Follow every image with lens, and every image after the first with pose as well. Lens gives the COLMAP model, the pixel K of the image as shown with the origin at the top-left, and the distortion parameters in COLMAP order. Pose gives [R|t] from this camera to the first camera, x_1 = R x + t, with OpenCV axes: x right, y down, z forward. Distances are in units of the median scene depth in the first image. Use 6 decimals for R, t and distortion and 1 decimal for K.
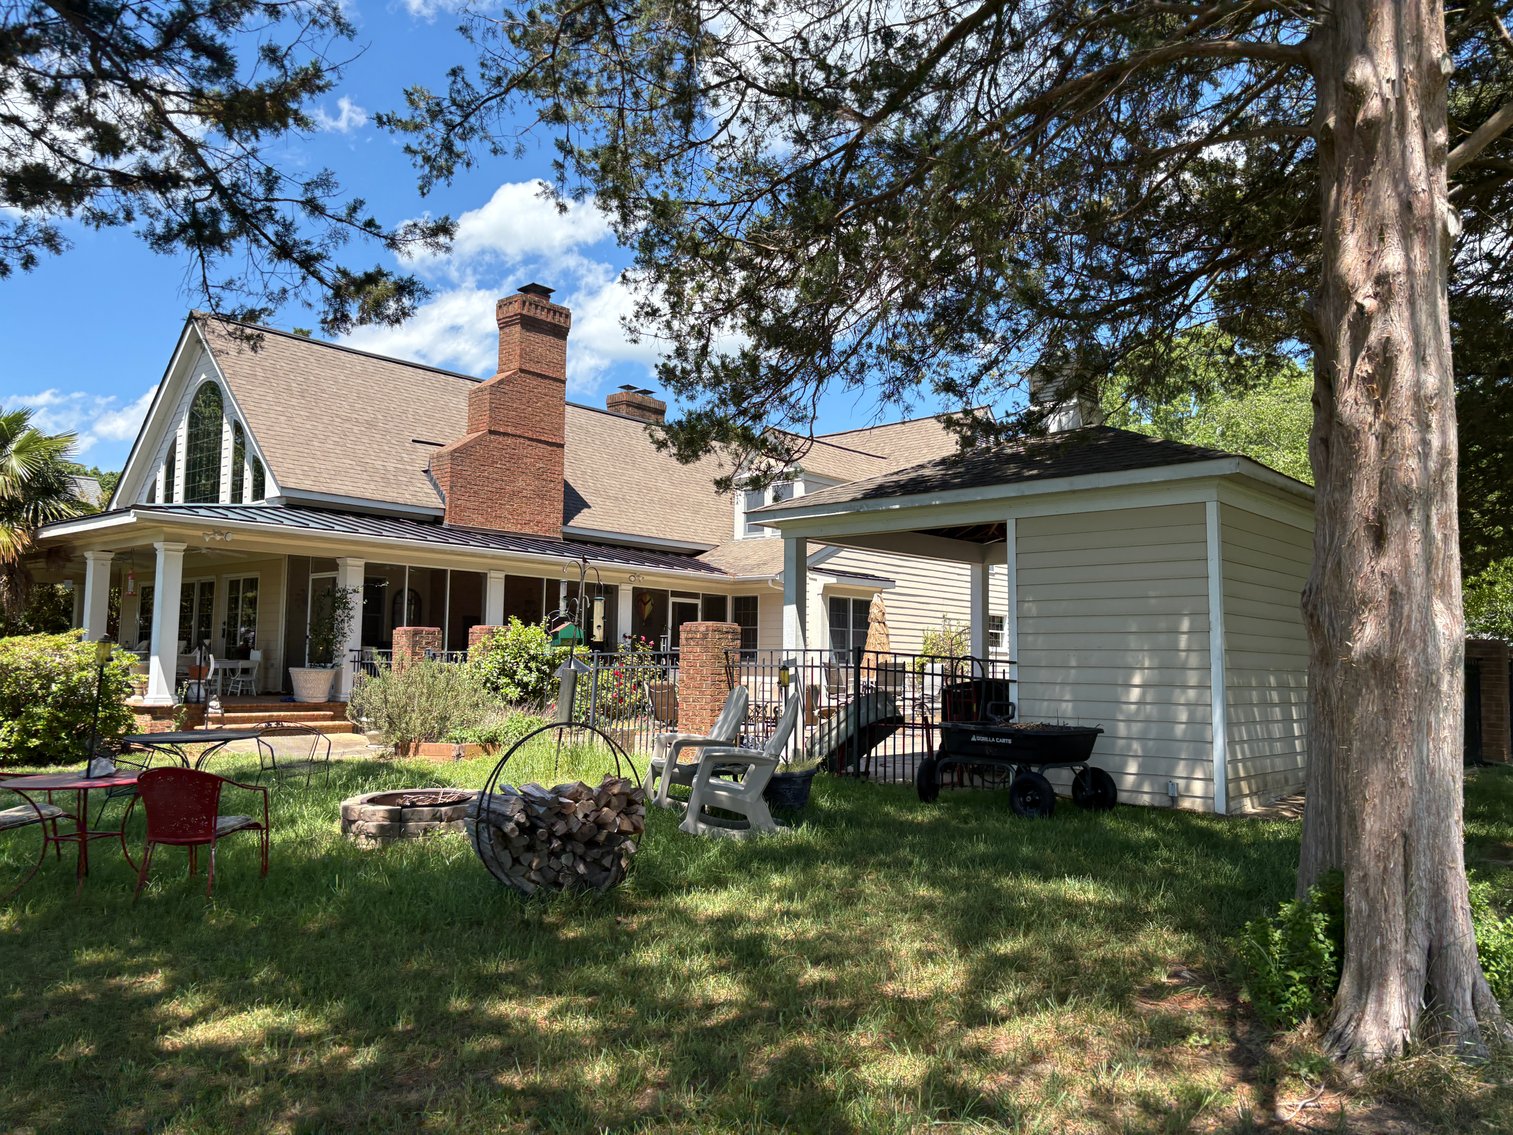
lens RADIAL K [[1158.5, 0, 760.3], [0, 1158.5, 572.7], [0, 0, 1]] dist [0.053910, -0.053880]
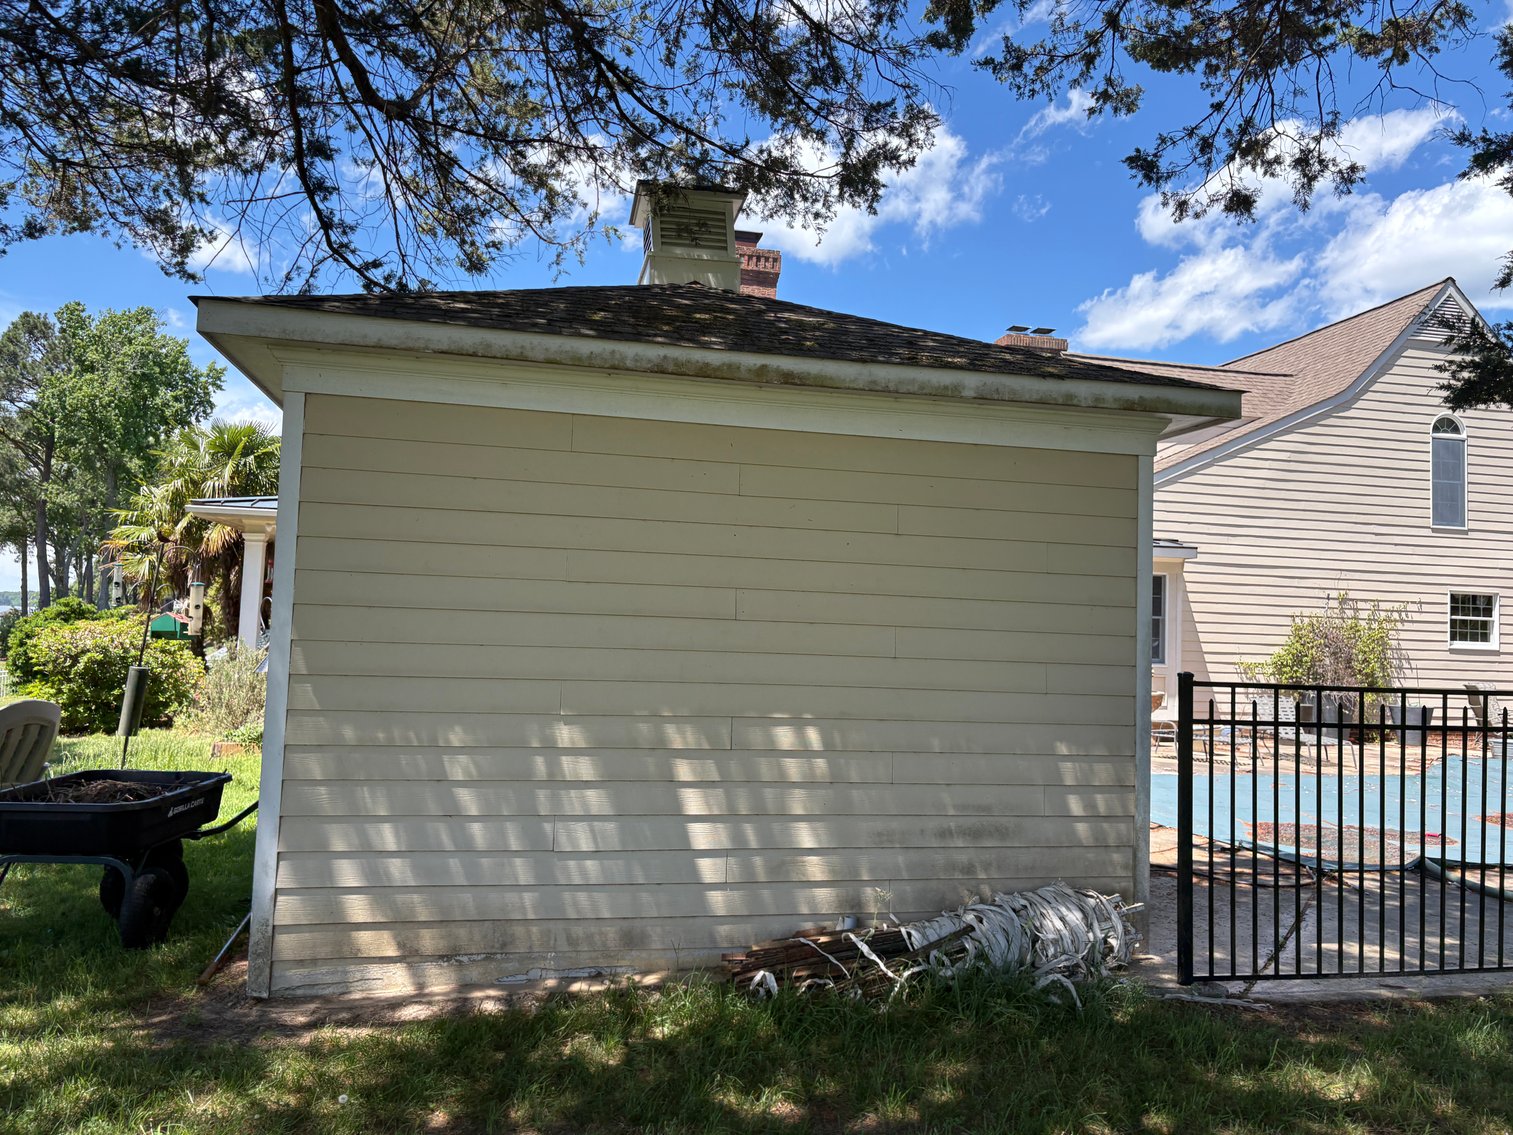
lens RADIAL K [[1158.5, 0, 748.2], [0, 1158.5, 552.1], [0, 0, 1]] dist [0.053910, -0.053880]
pose [[0.798915, -0.026968, -0.600838, 0.859336], [0.027805, 0.999582, -0.007893, 0.020927], [0.600800, -0.010401, 0.799332, 0.692774]]
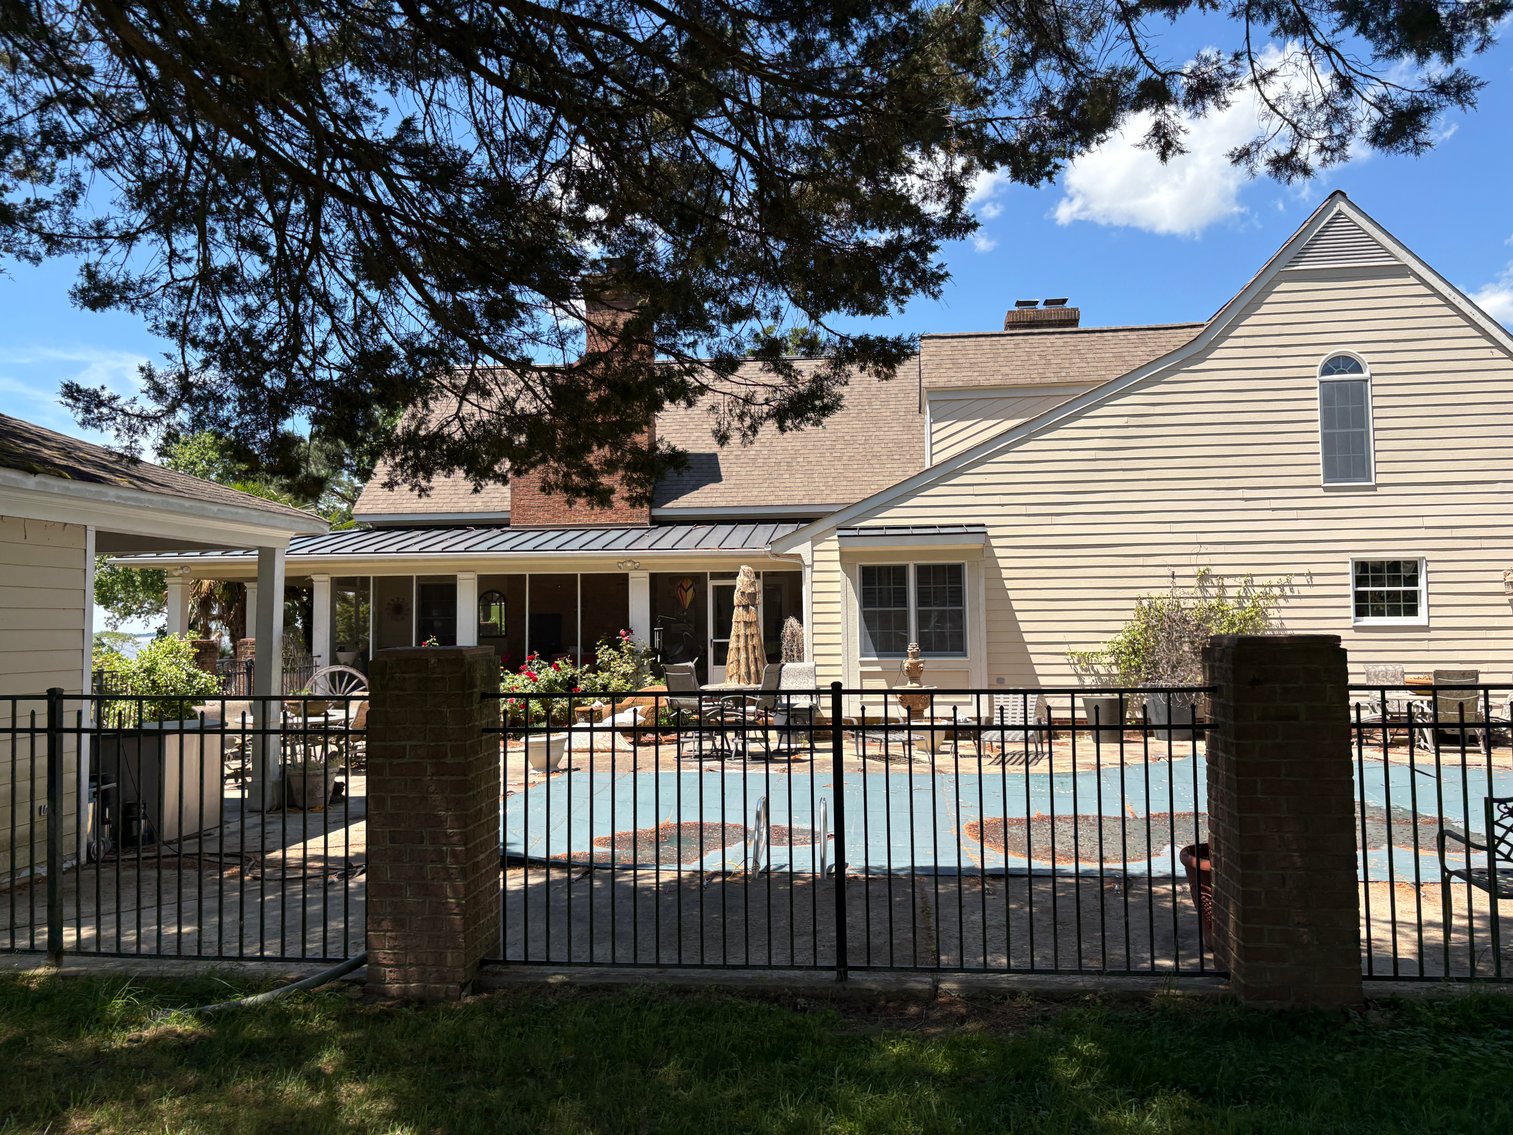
lens RADIAL K [[1158.5, 0, 741.0], [0, 1158.5, 560.3], [0, 0, 1]] dist [0.053910, -0.053880]
pose [[0.568170, -0.071829, -0.819770, 1.522603], [0.089699, 0.995653, -0.025071, 0.071937], [0.818008, -0.059288, 0.572144, 1.327061]]
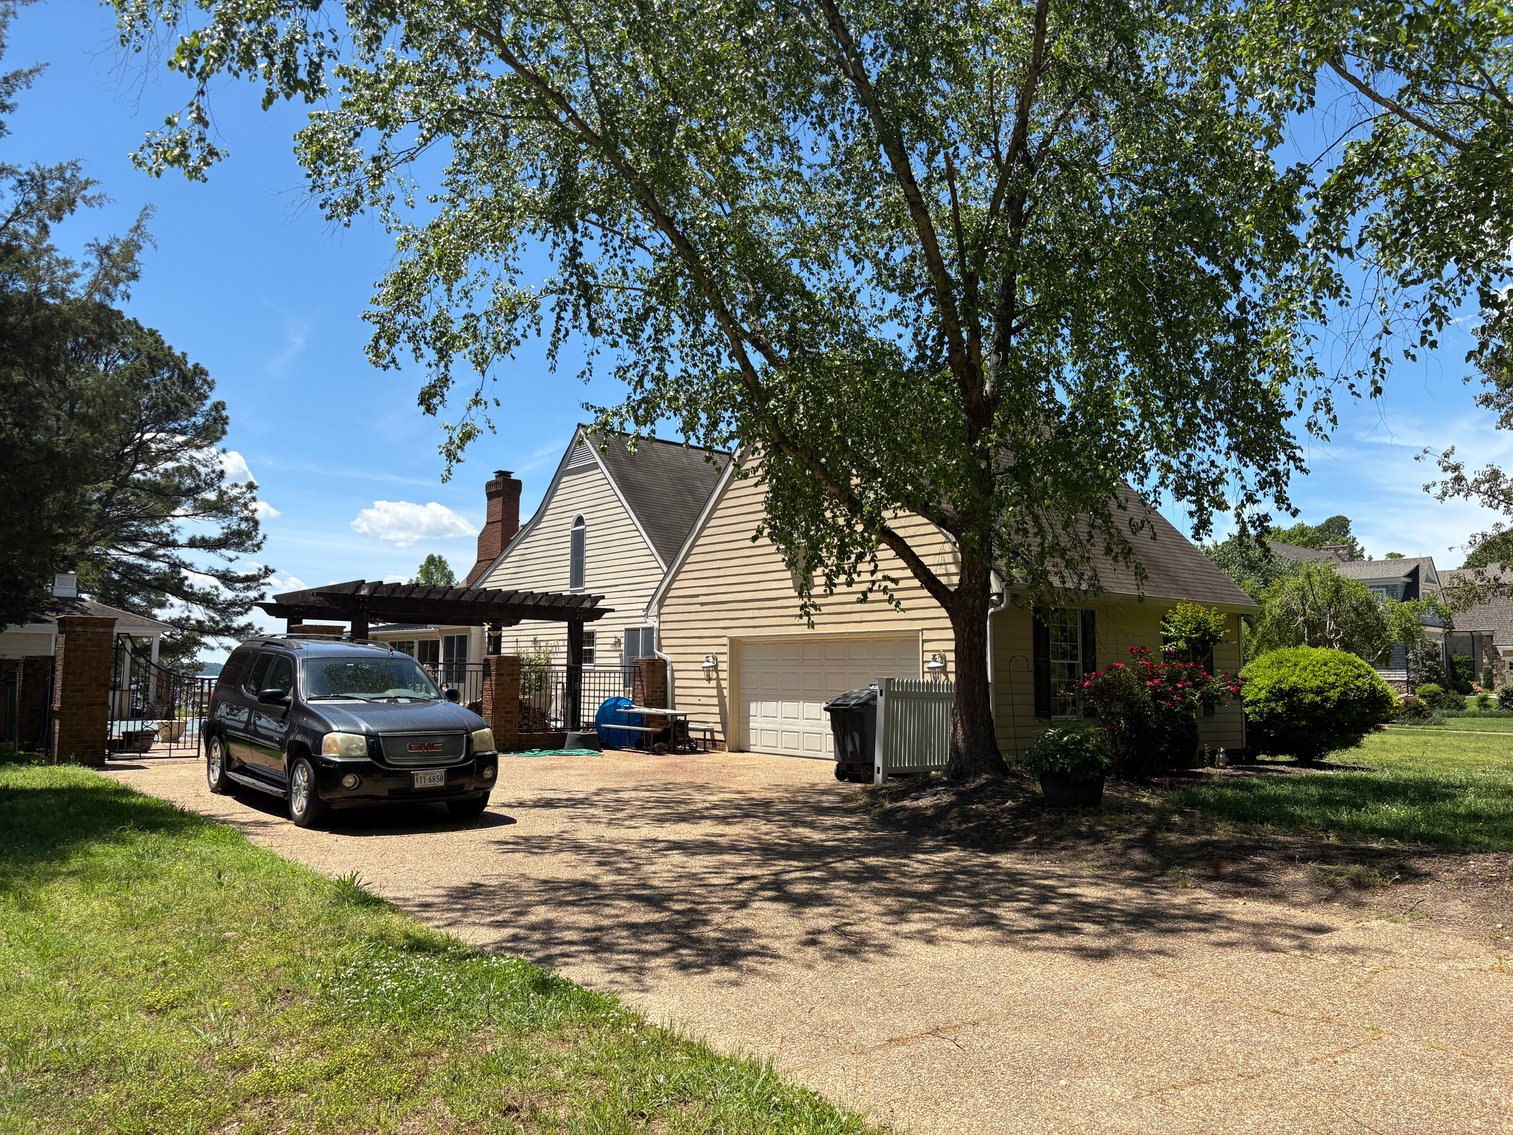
lens RADIAL K [[1158.5, 0, 738.3], [0, 1158.5, 570.3], [0, 0, 1]] dist [0.053910, -0.053880]
pose [[-0.170252, -0.111864, -0.979030, 3.561436], [0.067178, 0.989907, -0.124788, 0.361656], [0.983108, -0.087015, -0.161019, 4.014815]]
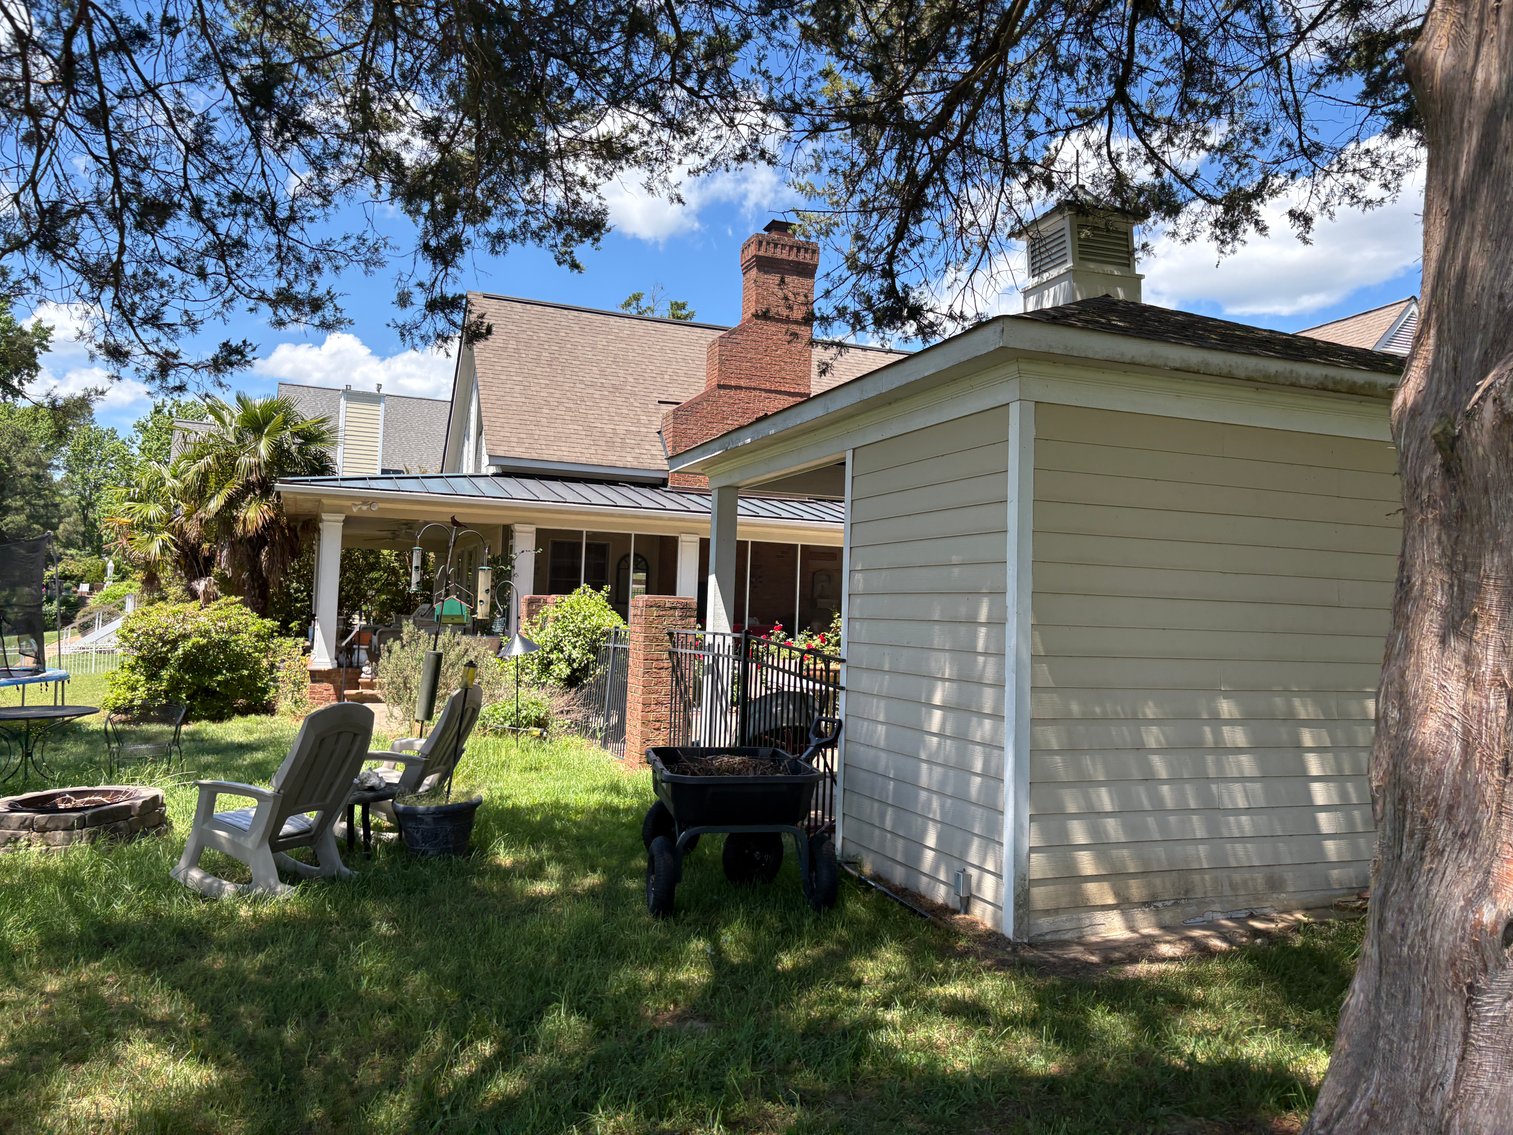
lens RADIAL K [[1158.5, 0, 761.3], [0, 1158.5, 559.6], [0, 0, 1]] dist [0.053910, -0.053880]
pose [[0.886694, -0.009367, -0.462262, 0.538359], [0.020692, 0.999597, 0.019437, 0.004420], [0.461894, -0.026800, 0.886530, 0.419906]]
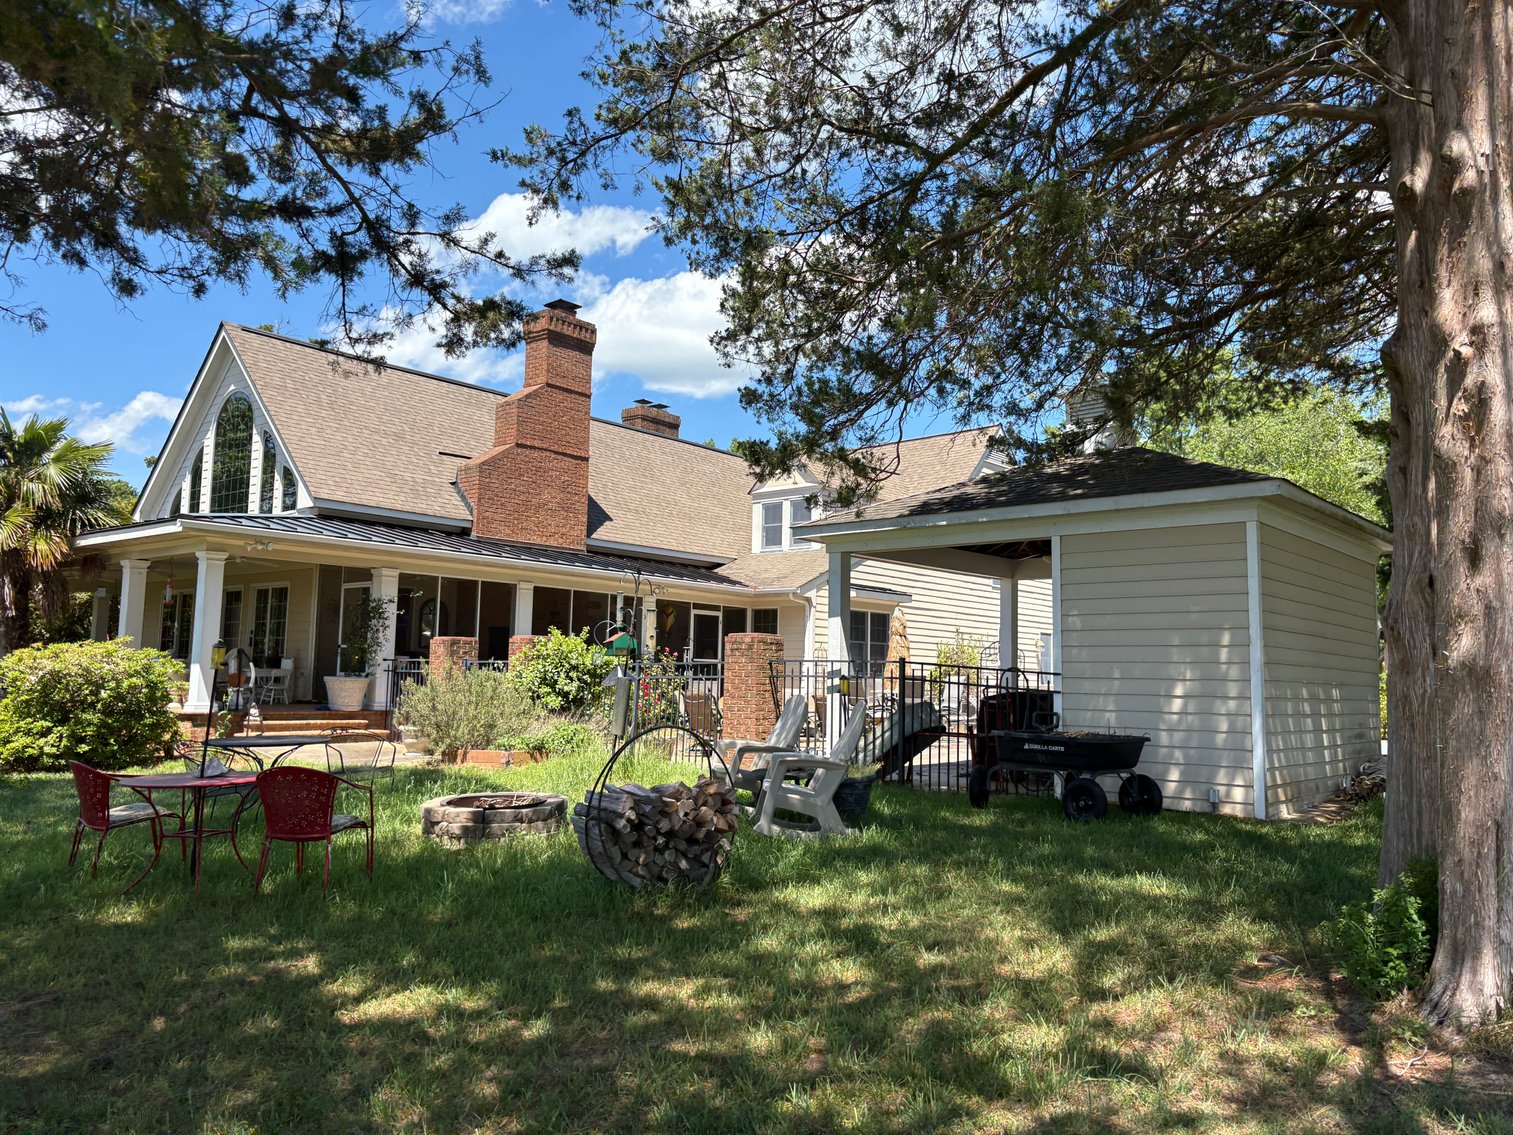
lens RADIAL K [[1158.5, 0, 782.7], [0, 1158.5, 571.4], [0, 0, 1]] dist [0.053910, -0.053880]
pose [[0.999634, 0.008224, 0.025767, -0.061865], [-0.007890, 0.999884, -0.013016, 0.000926], [-0.025871, 0.012808, 0.999583, -0.040520]]
